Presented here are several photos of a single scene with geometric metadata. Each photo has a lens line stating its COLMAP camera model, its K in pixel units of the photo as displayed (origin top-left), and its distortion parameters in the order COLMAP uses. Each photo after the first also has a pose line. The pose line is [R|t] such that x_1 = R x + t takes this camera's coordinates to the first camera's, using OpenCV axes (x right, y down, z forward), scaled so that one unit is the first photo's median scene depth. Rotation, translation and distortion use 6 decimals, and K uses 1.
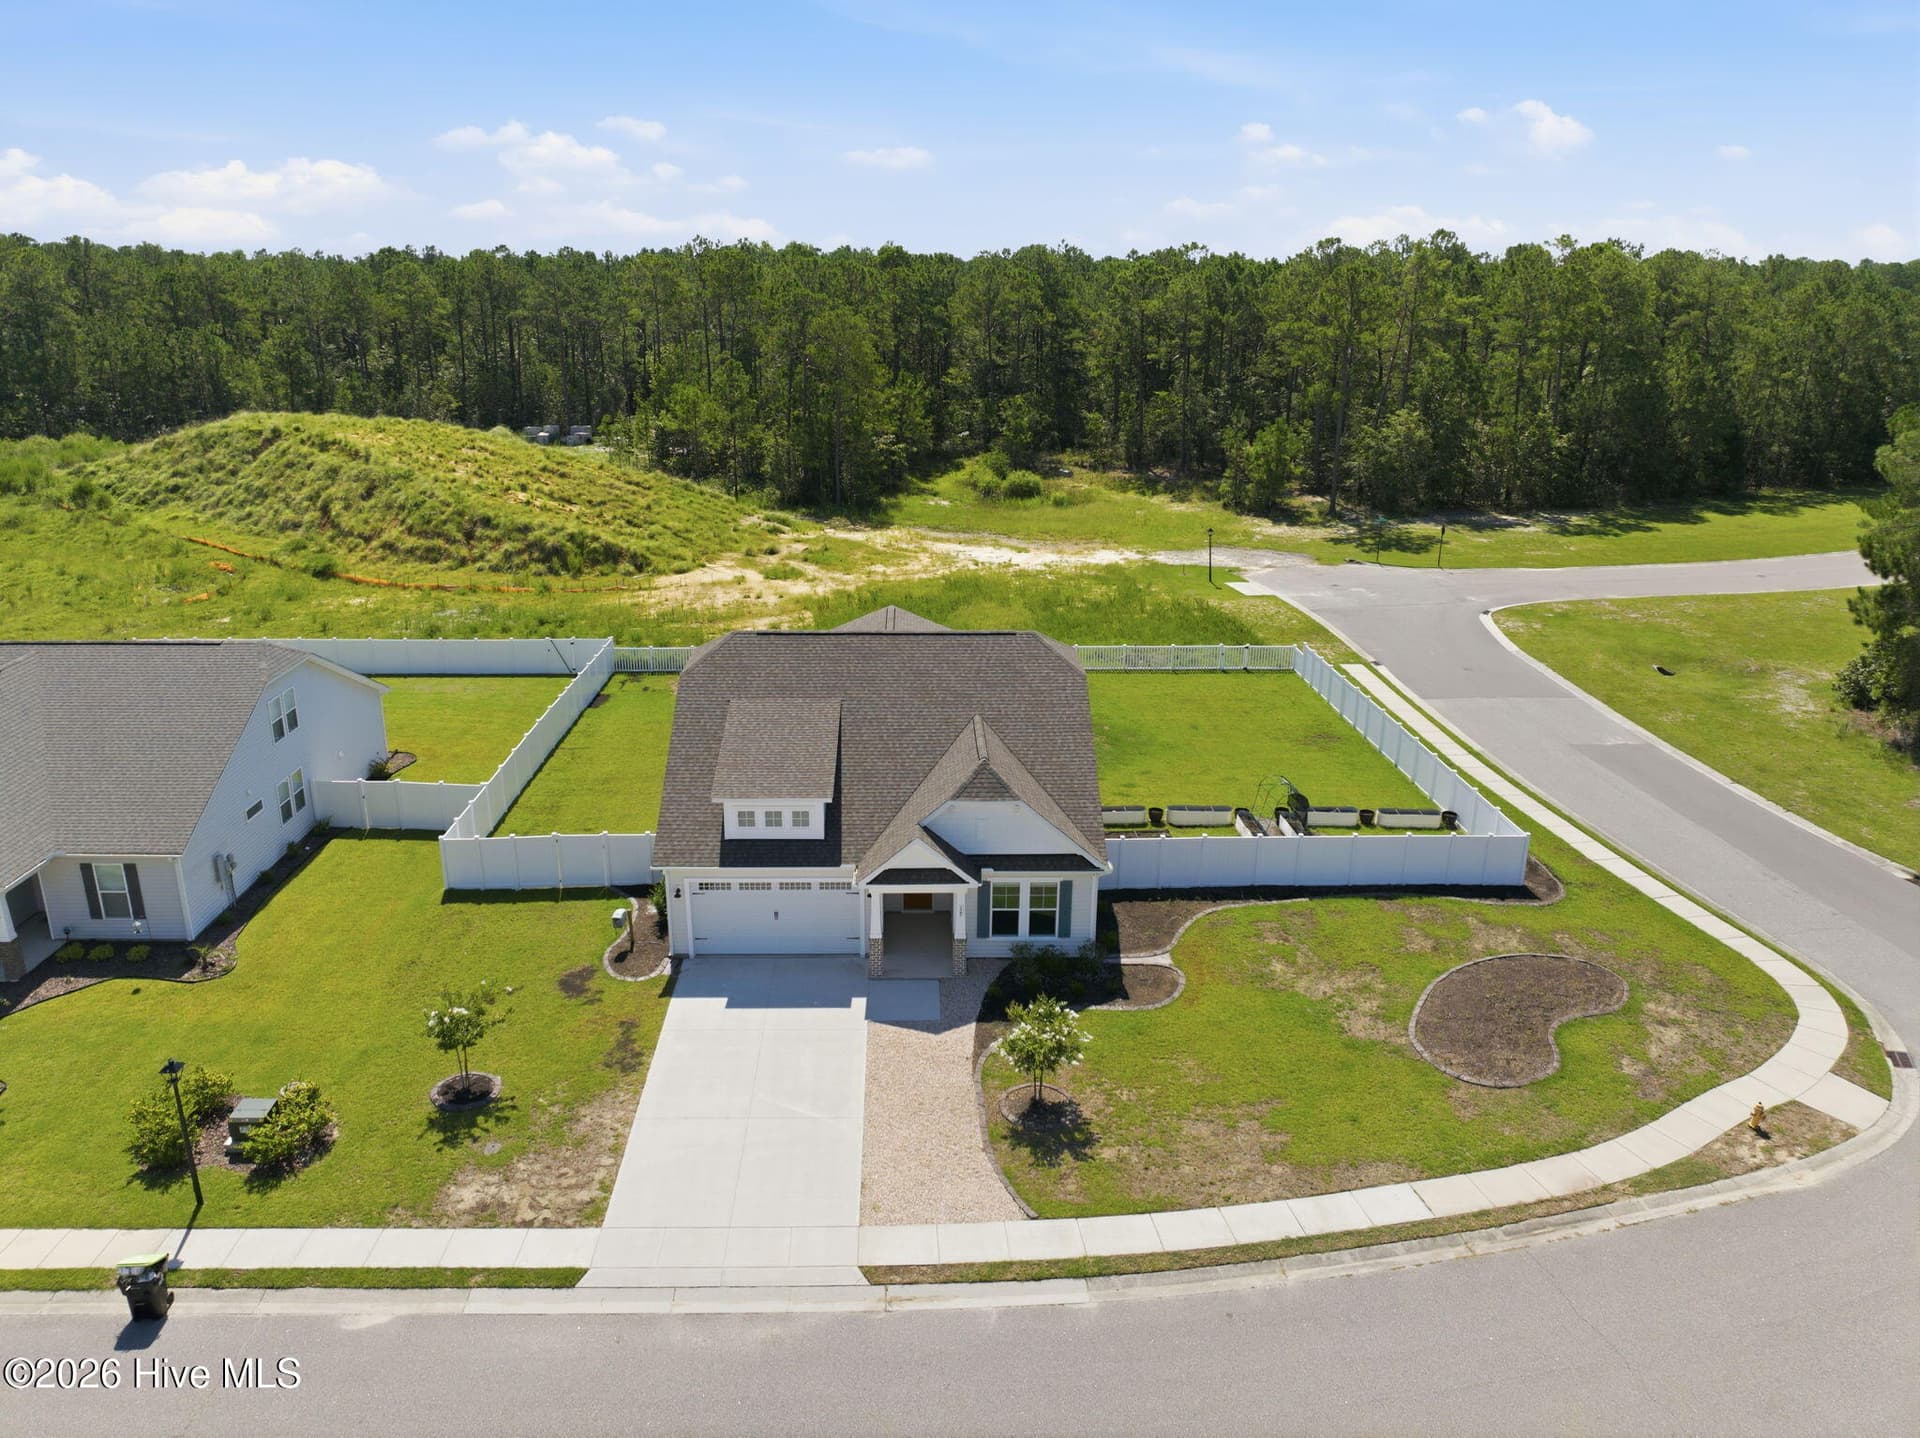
lens RADIAL K [[1349.3, 0, 948.1], [0, 1349.3, 710.7], [0, 0, 1]] dist [-0.035008, -0.006941]
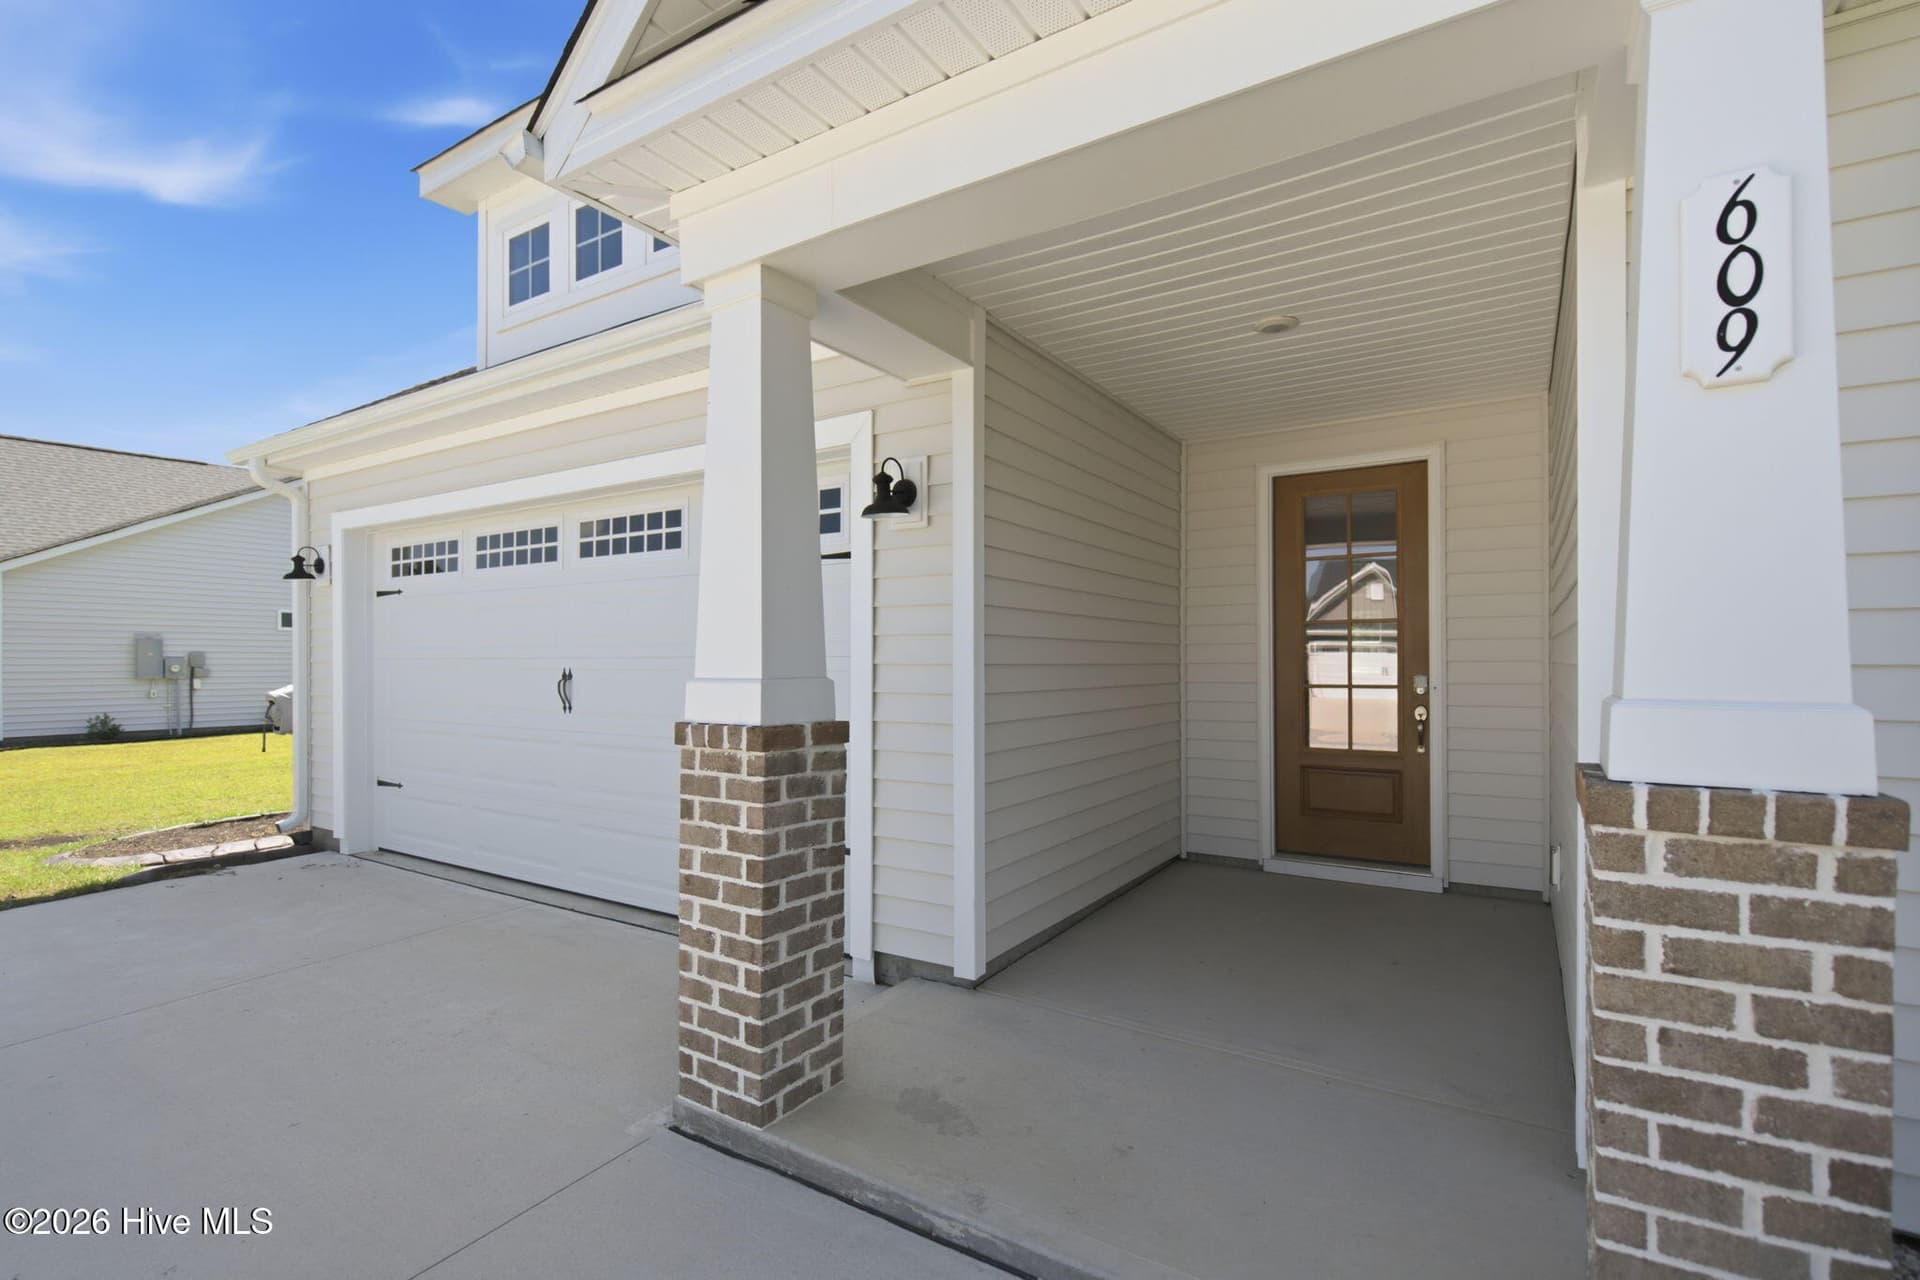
lens RADIAL K [[885.5, 0, 956.7], [0, 885.5, 663.2], [0, 0, 1]] dist [0.002260, -0.000650]
pose [[0.831154, -0.006632, -0.556002, 0.002402], [-0.164237, 0.952388, -0.256874, 0.174945], [0.531234, 0.304818, 0.790492, 0.926548]]
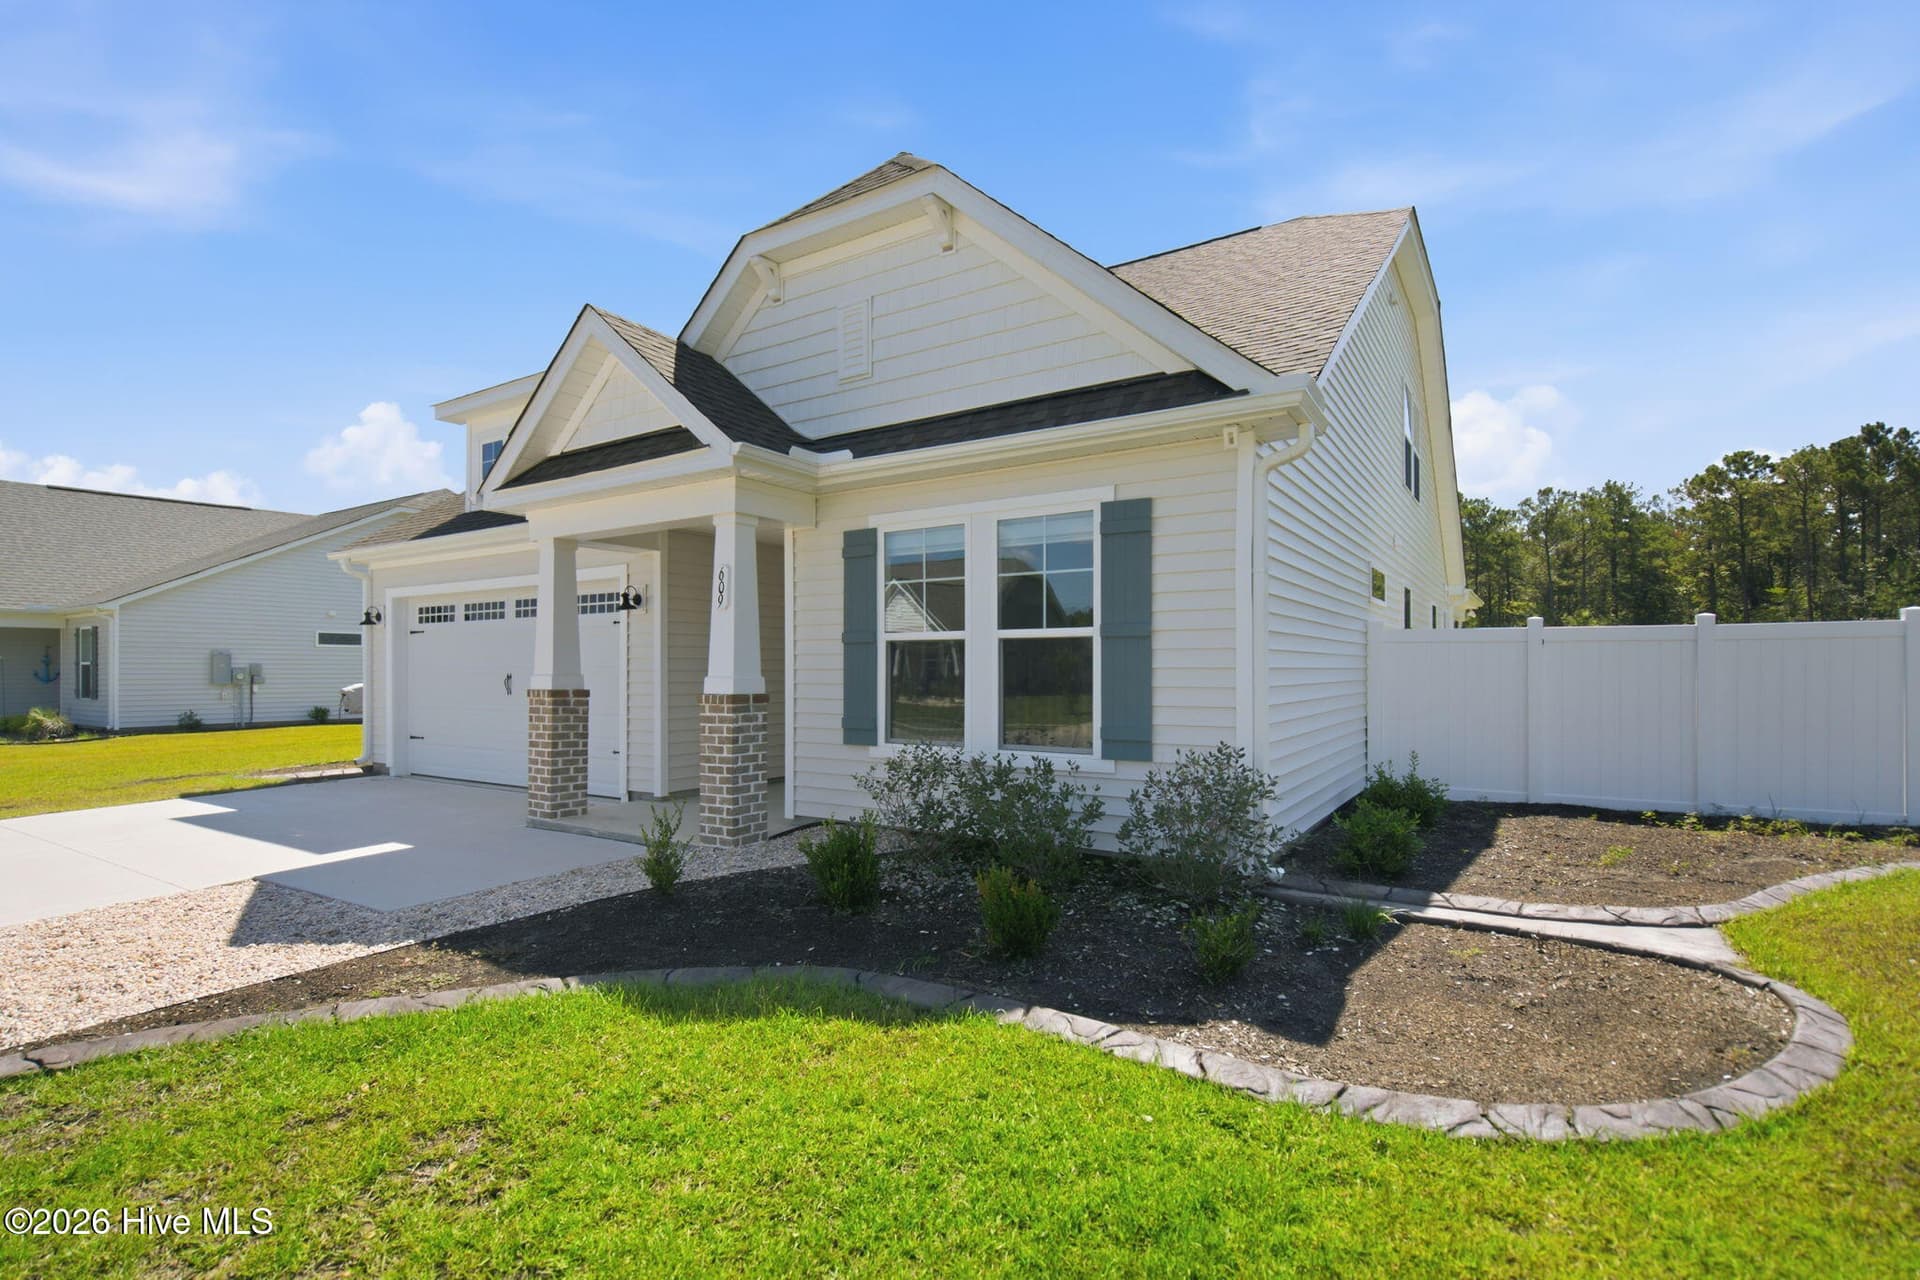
lens RADIAL K [[897.8, 0, 958.5], [0, 897.8, 669.3], [0, 0, 1]] dist [0.001855, 0.000080]
pose [[0.828960, -0.009890, -0.559220, 0.150692], [-0.164209, 0.951477, -0.260242, 0.199443], [0.534659, 0.307560, 0.787113, 0.856514]]
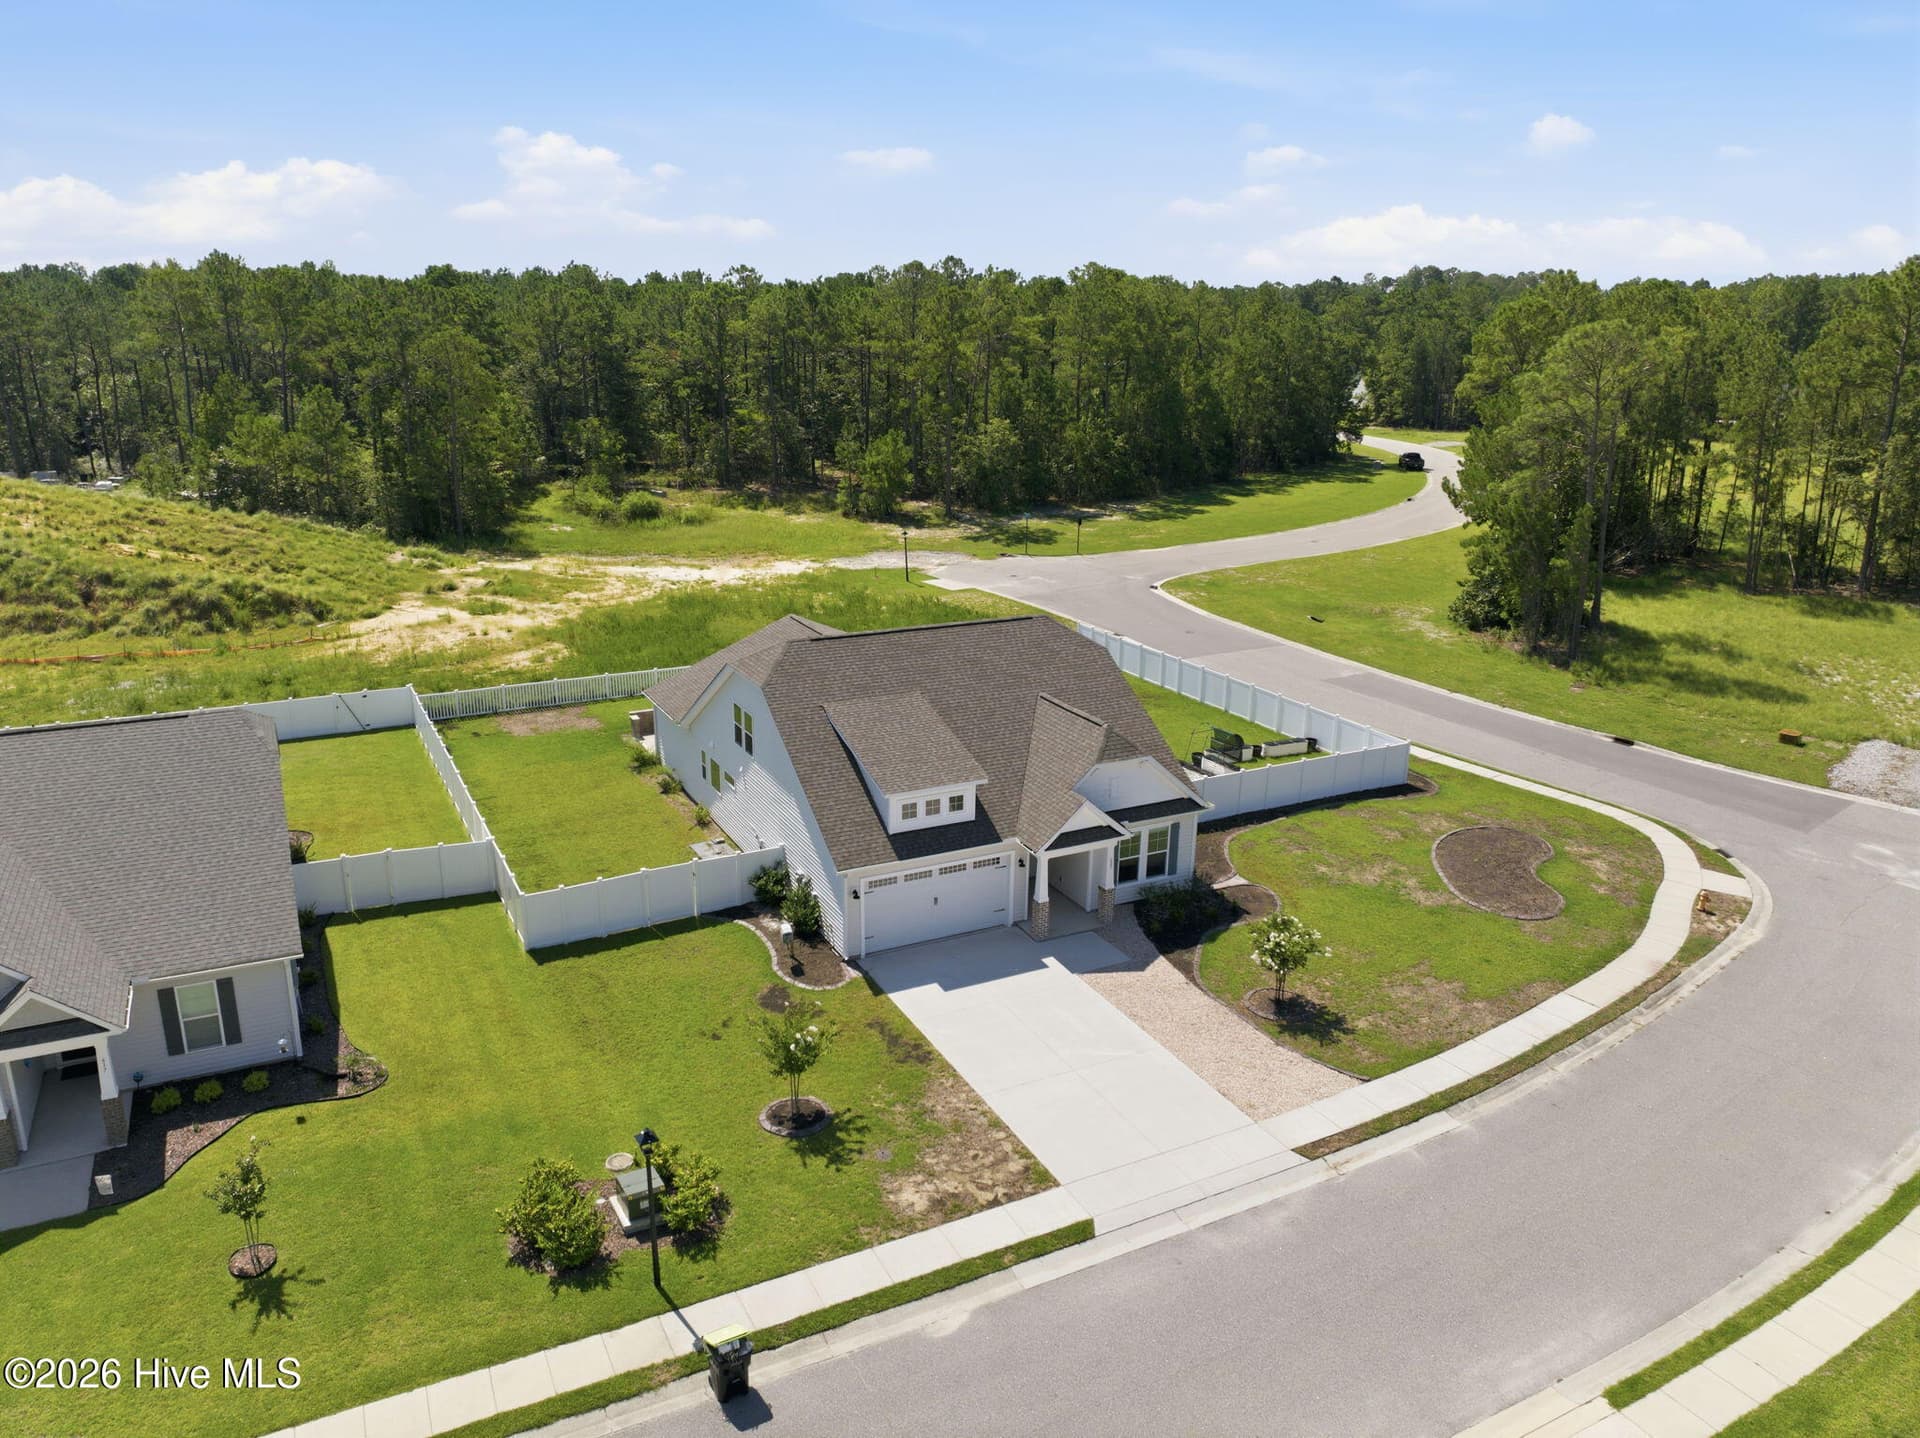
lens RADIAL K [[1349.3, 0, 948.1], [0, 1349.3, 710.7], [0, 0, 1]] dist [-0.035008, -0.006941]
pose [[0.898966, -0.116989, 0.422106, -0.542011], [0.124362, 0.992185, 0.010133, -0.002358], [-0.419993, 0.043384, 0.906490, 0.052297]]
